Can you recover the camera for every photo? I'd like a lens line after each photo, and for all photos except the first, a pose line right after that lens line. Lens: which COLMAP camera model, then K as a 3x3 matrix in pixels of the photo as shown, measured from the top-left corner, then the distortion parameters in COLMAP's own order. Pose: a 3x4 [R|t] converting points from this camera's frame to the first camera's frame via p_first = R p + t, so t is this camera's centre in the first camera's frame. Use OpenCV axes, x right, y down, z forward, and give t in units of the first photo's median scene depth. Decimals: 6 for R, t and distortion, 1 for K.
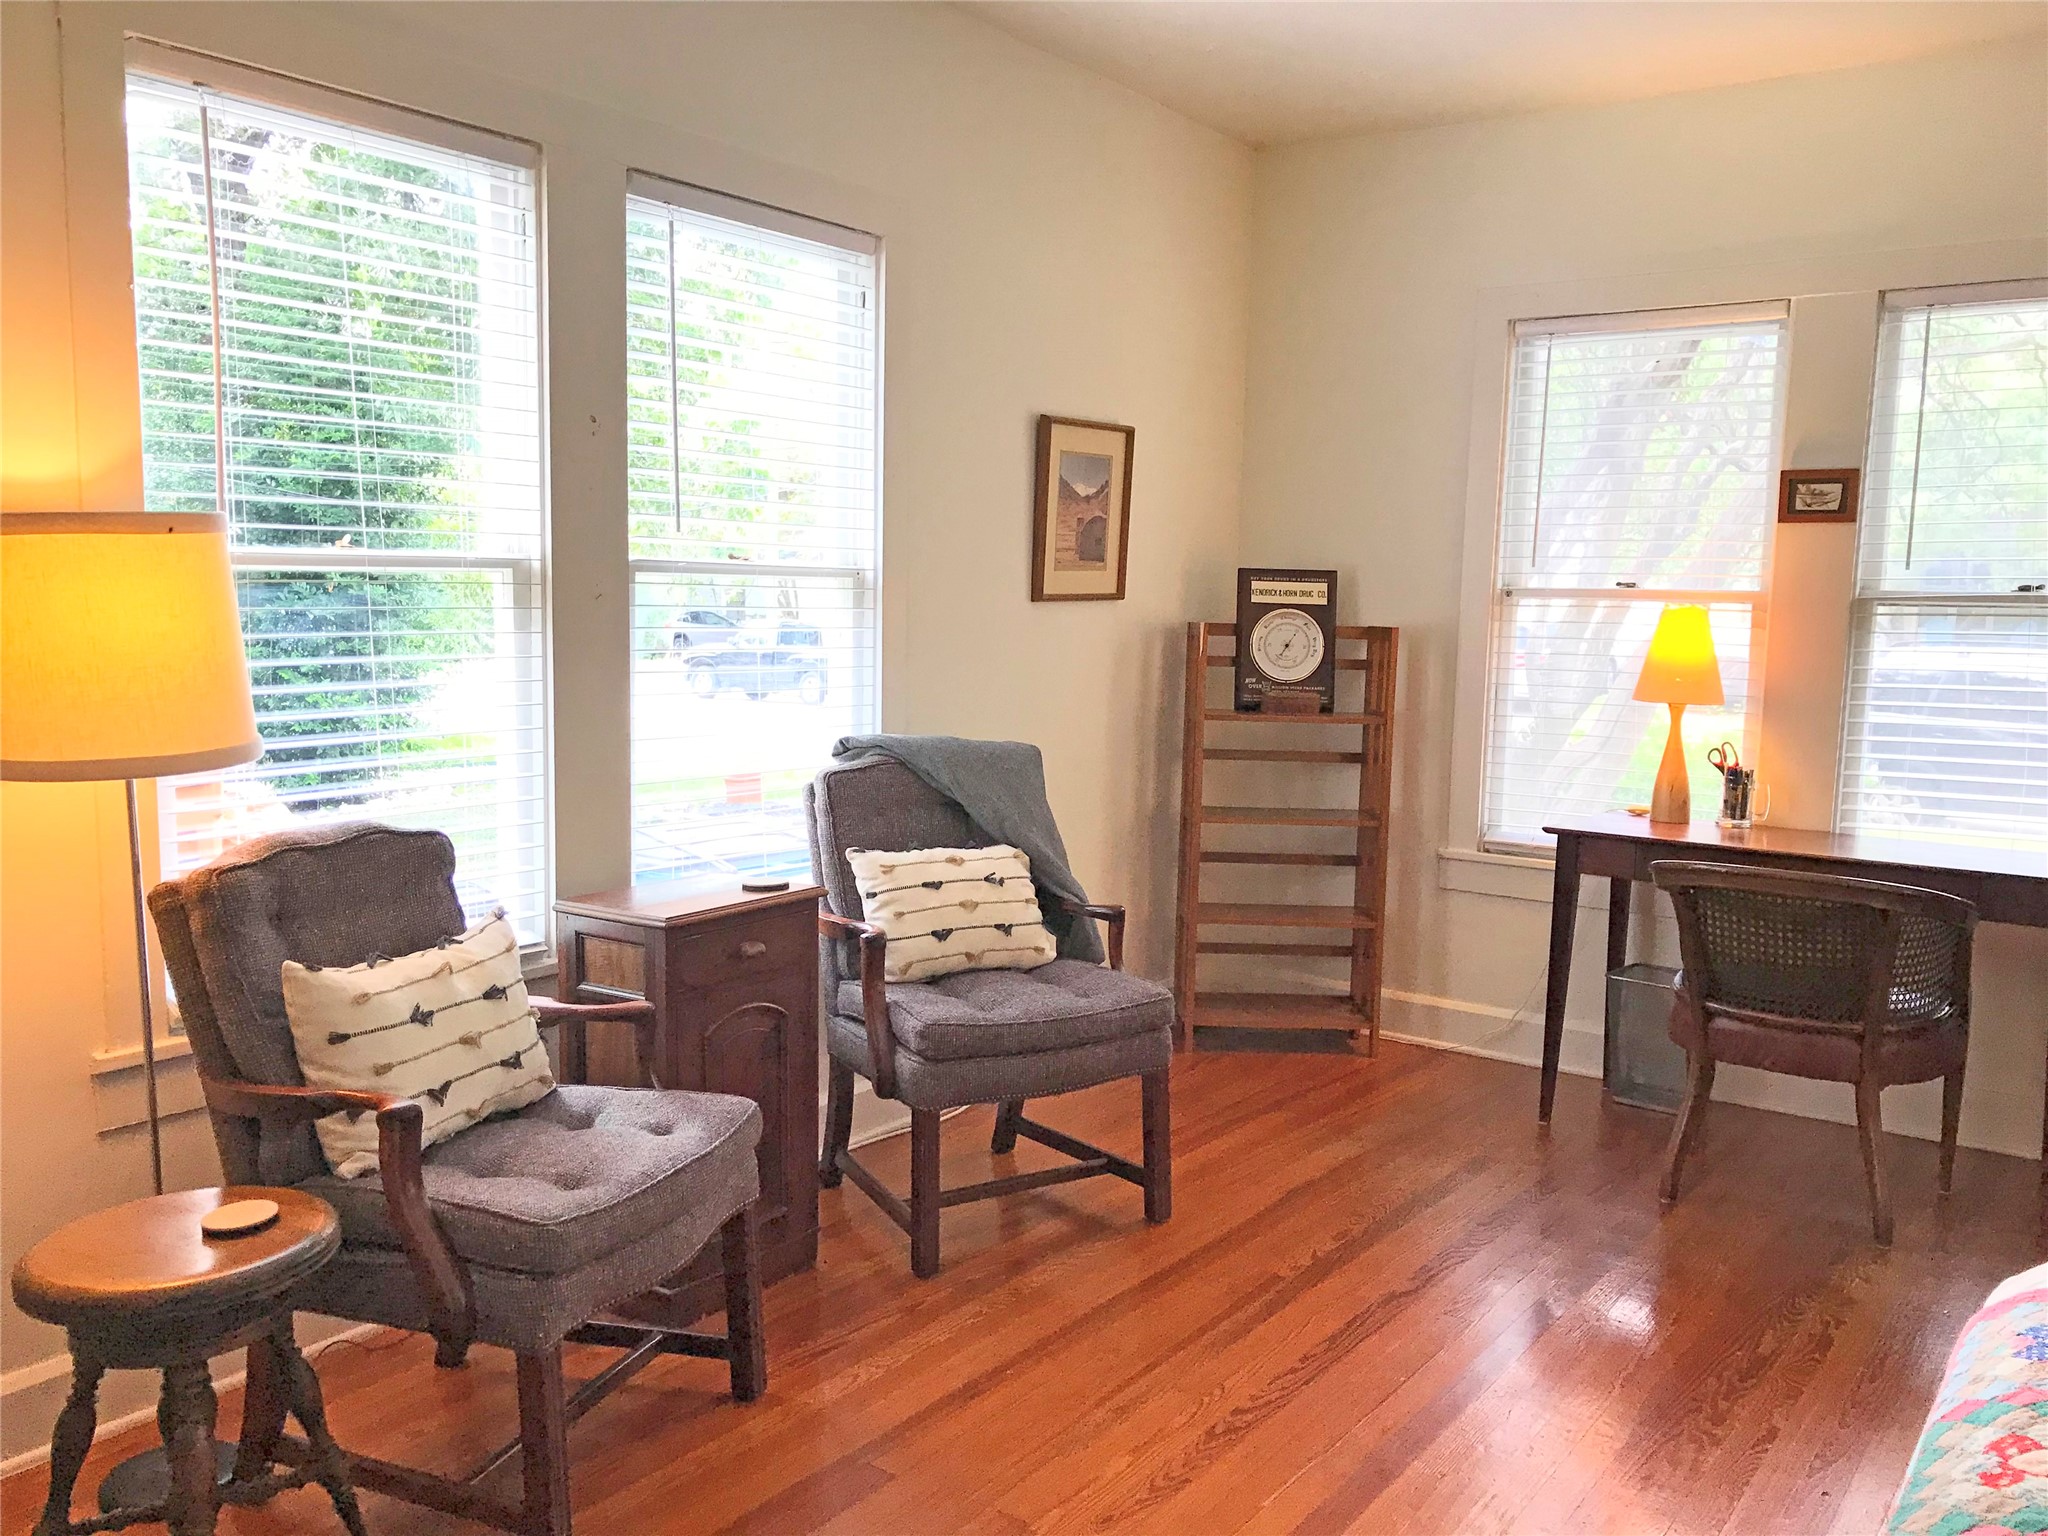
lens RADIAL K [[1685.5, 0, 1019.2], [0, 1685.5, 771.1], [0, 0, 1]] dist [0.051192, -0.068874]
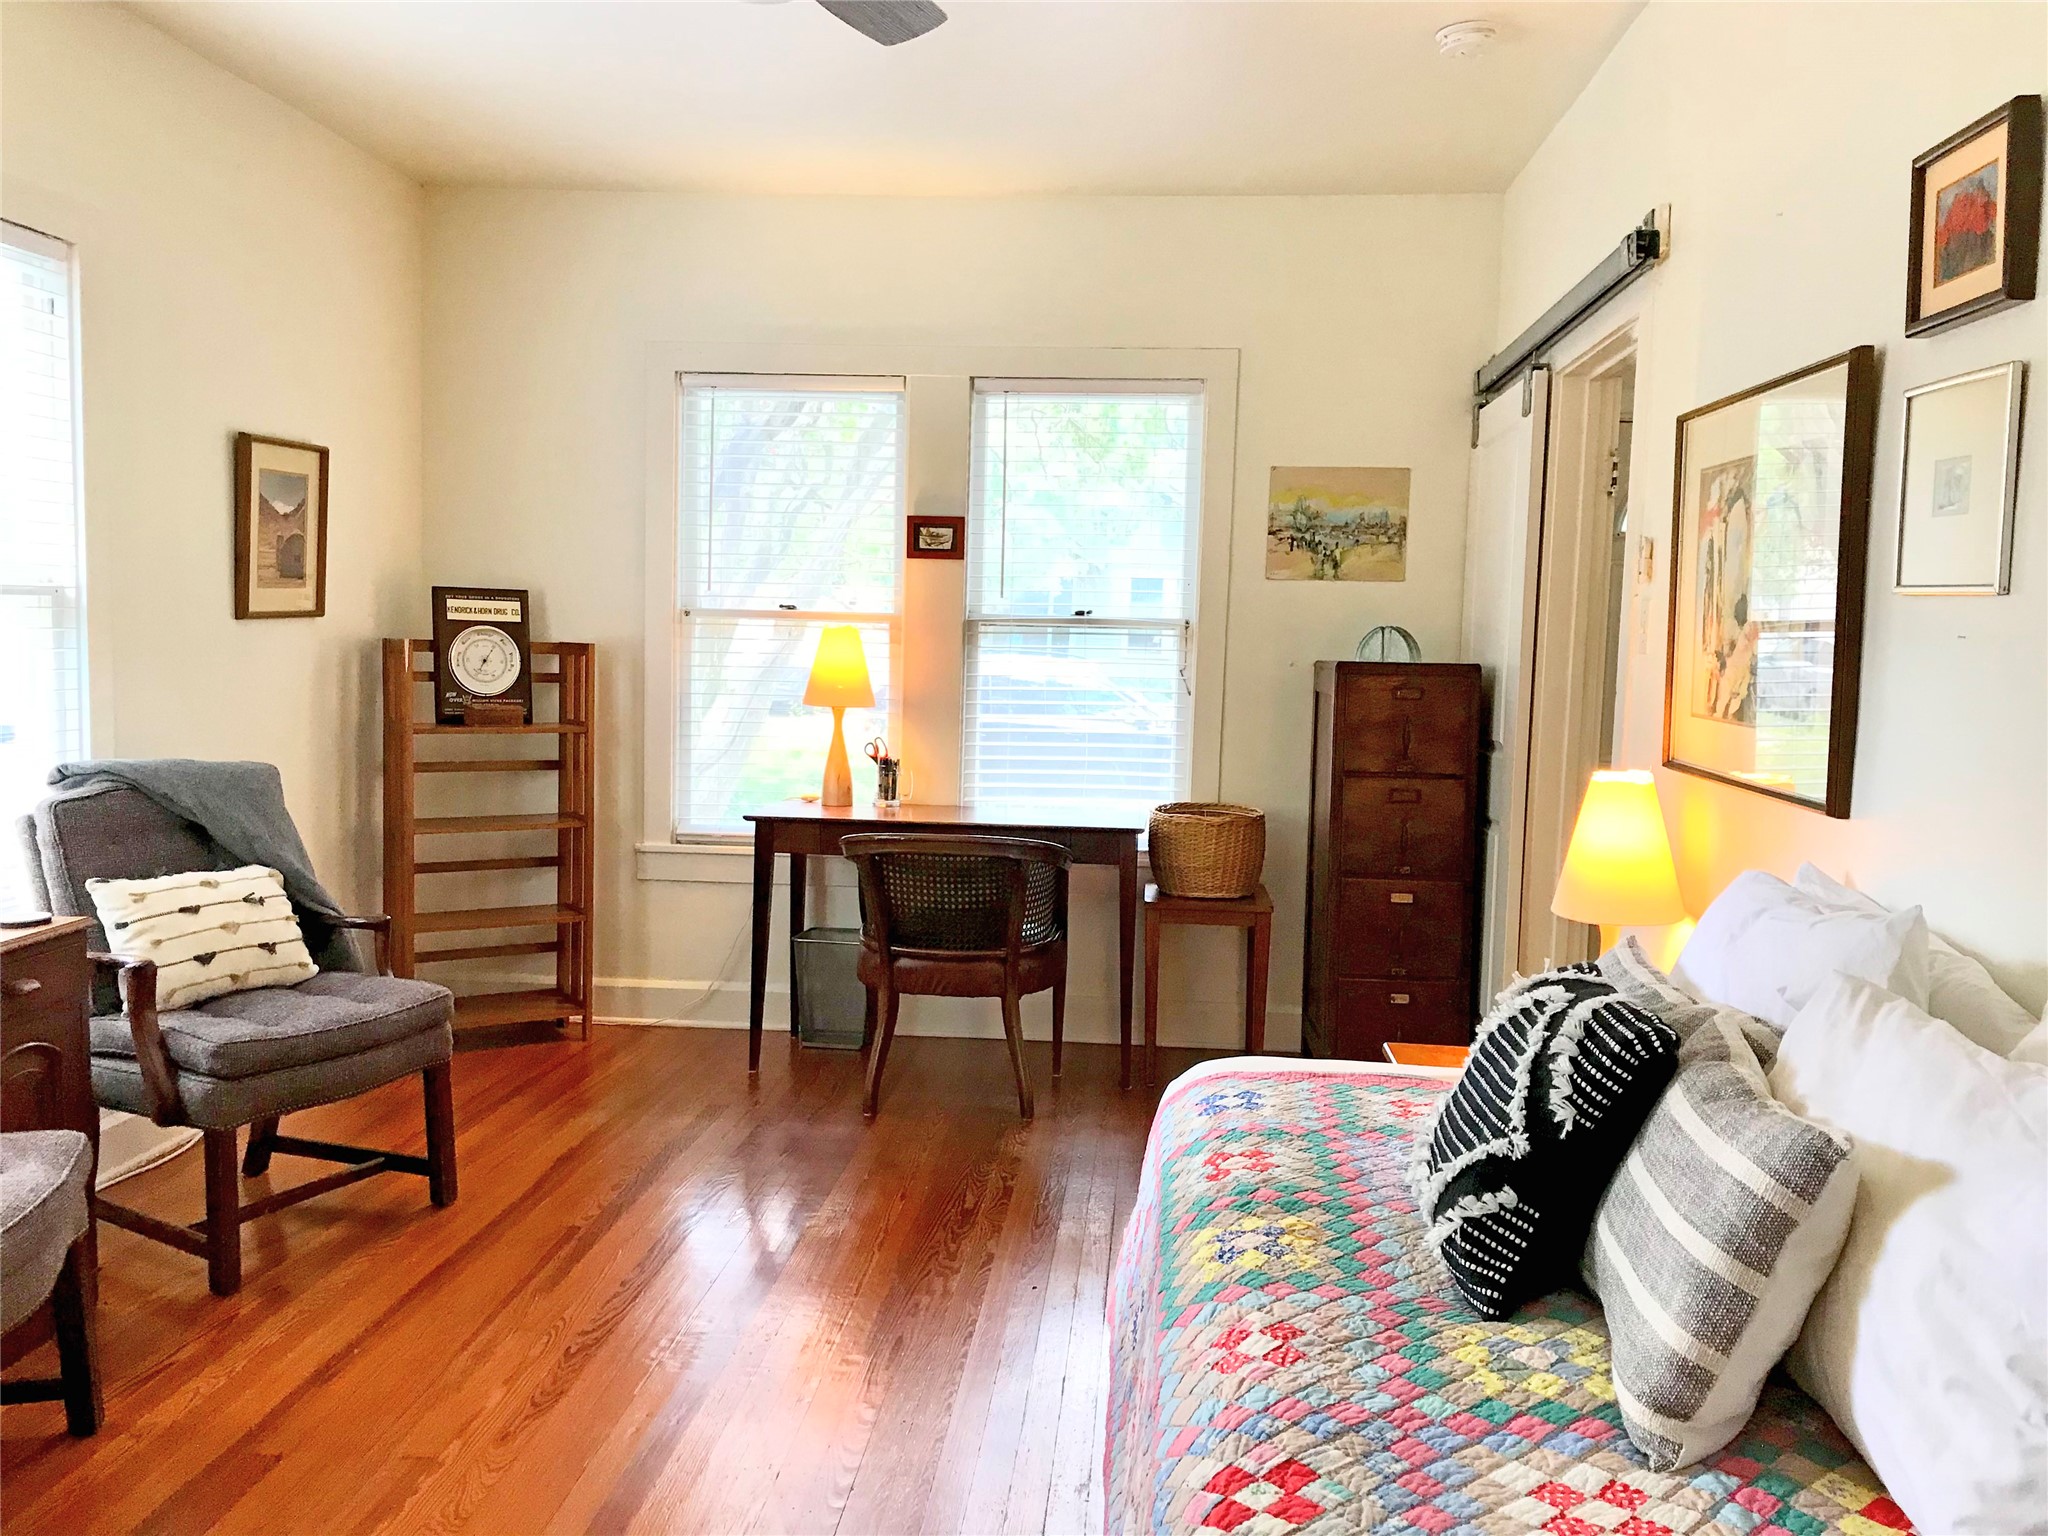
lens RADIAL K [[1685.5, 0, 1025.0], [0, 1685.5, 756.0], [0, 0, 1]] dist [0.051192, -0.068874]
pose [[0.855741, -0.042113, 0.515688, -0.128410], [0.049208, 0.998789, -0.000092, 0.001879], [-0.515059, 0.025454, 0.856777, -0.097476]]
